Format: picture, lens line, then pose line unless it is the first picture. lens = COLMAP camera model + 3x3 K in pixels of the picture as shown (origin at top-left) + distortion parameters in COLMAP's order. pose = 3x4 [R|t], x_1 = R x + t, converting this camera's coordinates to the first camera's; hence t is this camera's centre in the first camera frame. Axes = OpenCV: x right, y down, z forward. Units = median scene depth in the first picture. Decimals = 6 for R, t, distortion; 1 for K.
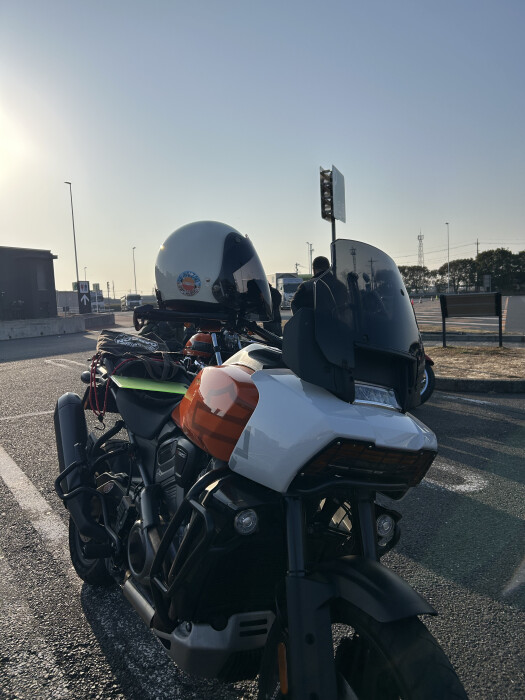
lens RADIAL K [[522.4, 0, 262.7], [0, 522.4, 348.2], [0, 0, 1]] dist [0.040945, -0.019185]
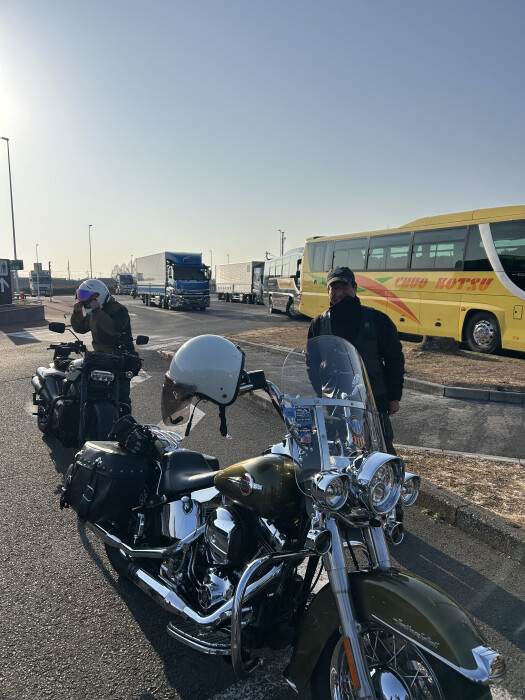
lens RADIAL K [[522.4, 0, 262.2], [0, 522.4, 350.7], [0, 0, 1]] dist [0.040945, -0.019185]
pose [[0.996522, 0.037628, 0.074357, -0.089298], [-0.039610, 0.998893, 0.025371, -0.109773], [-0.073320, -0.028228, 0.996909, 0.765025]]
